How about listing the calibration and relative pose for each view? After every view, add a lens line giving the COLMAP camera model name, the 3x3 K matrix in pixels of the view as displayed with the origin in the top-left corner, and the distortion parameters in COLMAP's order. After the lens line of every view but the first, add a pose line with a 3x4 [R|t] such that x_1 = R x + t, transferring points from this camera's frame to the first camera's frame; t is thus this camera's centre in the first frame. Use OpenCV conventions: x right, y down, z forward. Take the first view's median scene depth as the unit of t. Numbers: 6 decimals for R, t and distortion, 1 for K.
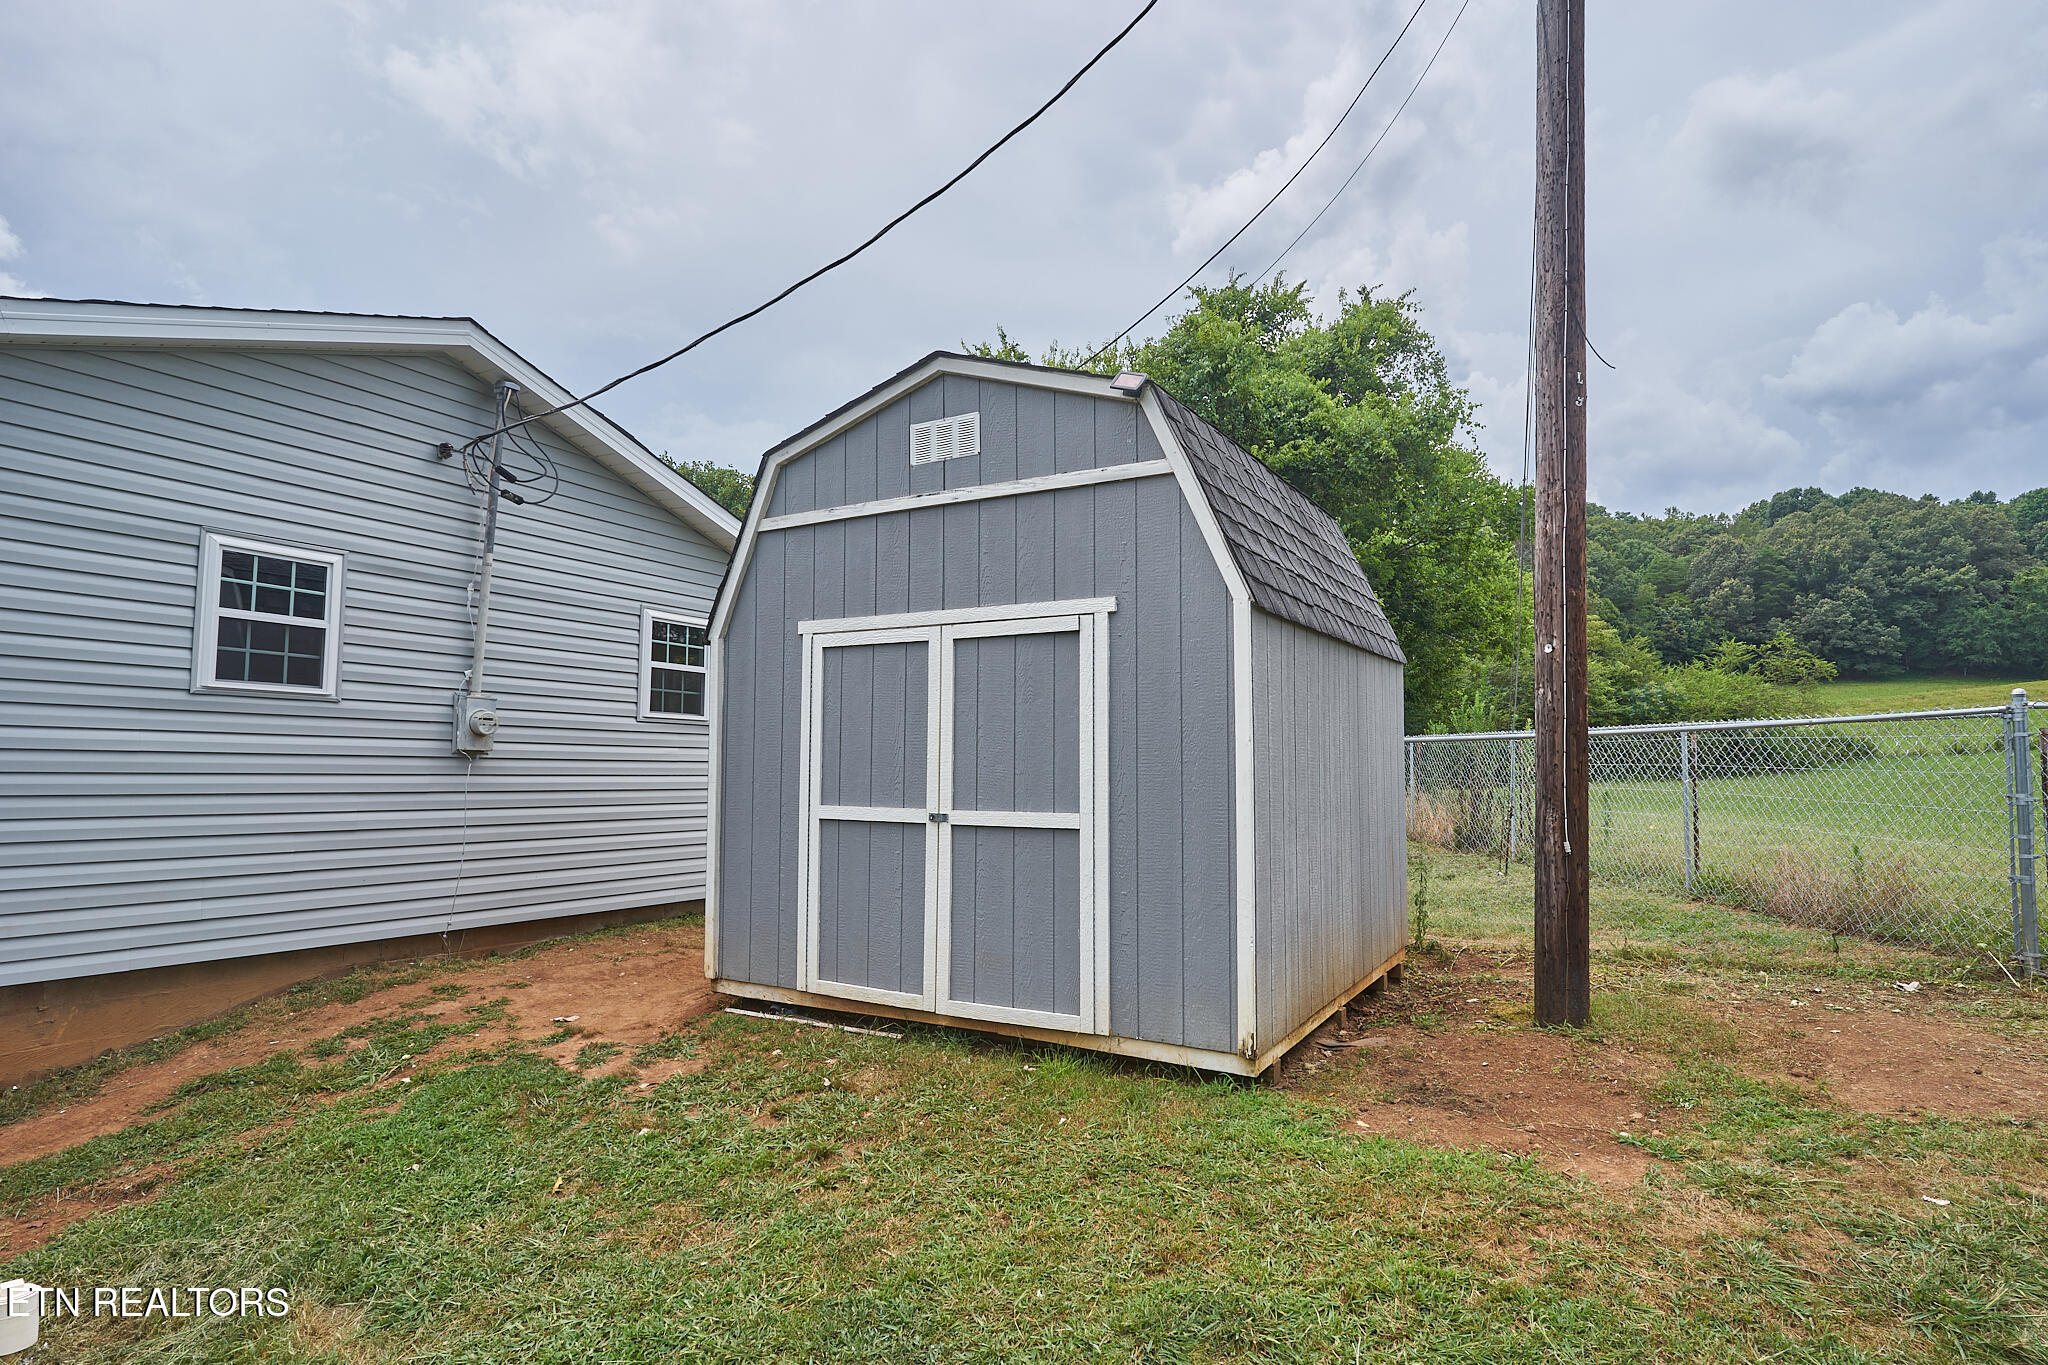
lens RADIAL K [[1070.0, 0, 1016.8], [0, 1070.0, 697.5], [0, 0, 1]] dist [0.004704, -0.001560]
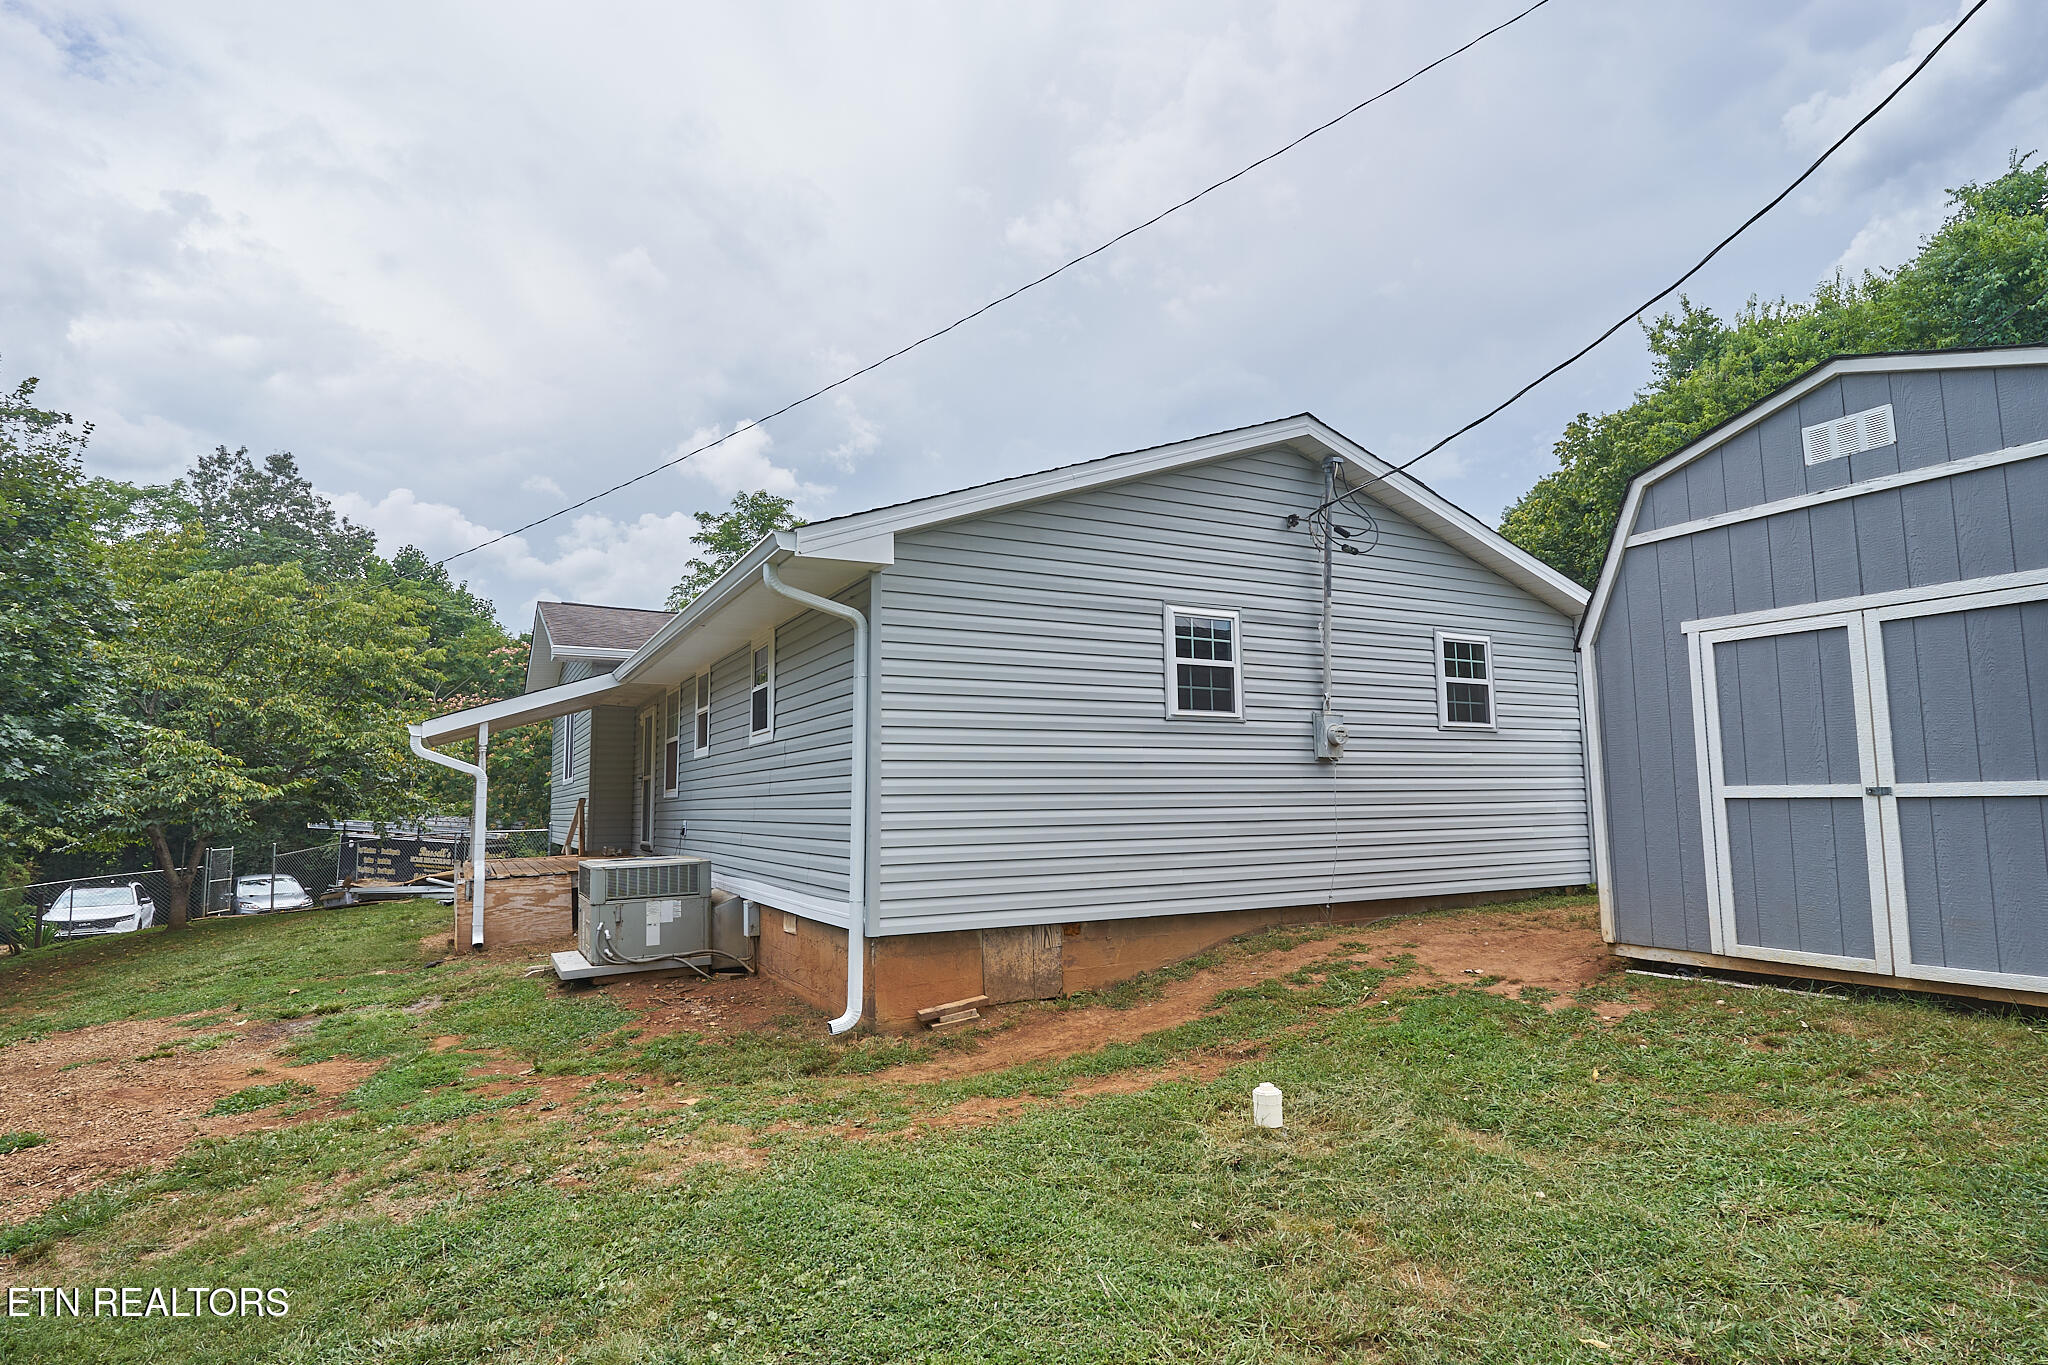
lens RADIAL K [[1070.0, 0, 1027.2], [0, 1070.0, 701.0], [0, 0, 1]] dist [0.004704, -0.001560]
pose [[0.859919, -0.068696, -0.505787, -0.223974], [0.057305, 0.997631, -0.038070, 0.013709], [0.507203, 0.003753, 0.861818, -0.298871]]
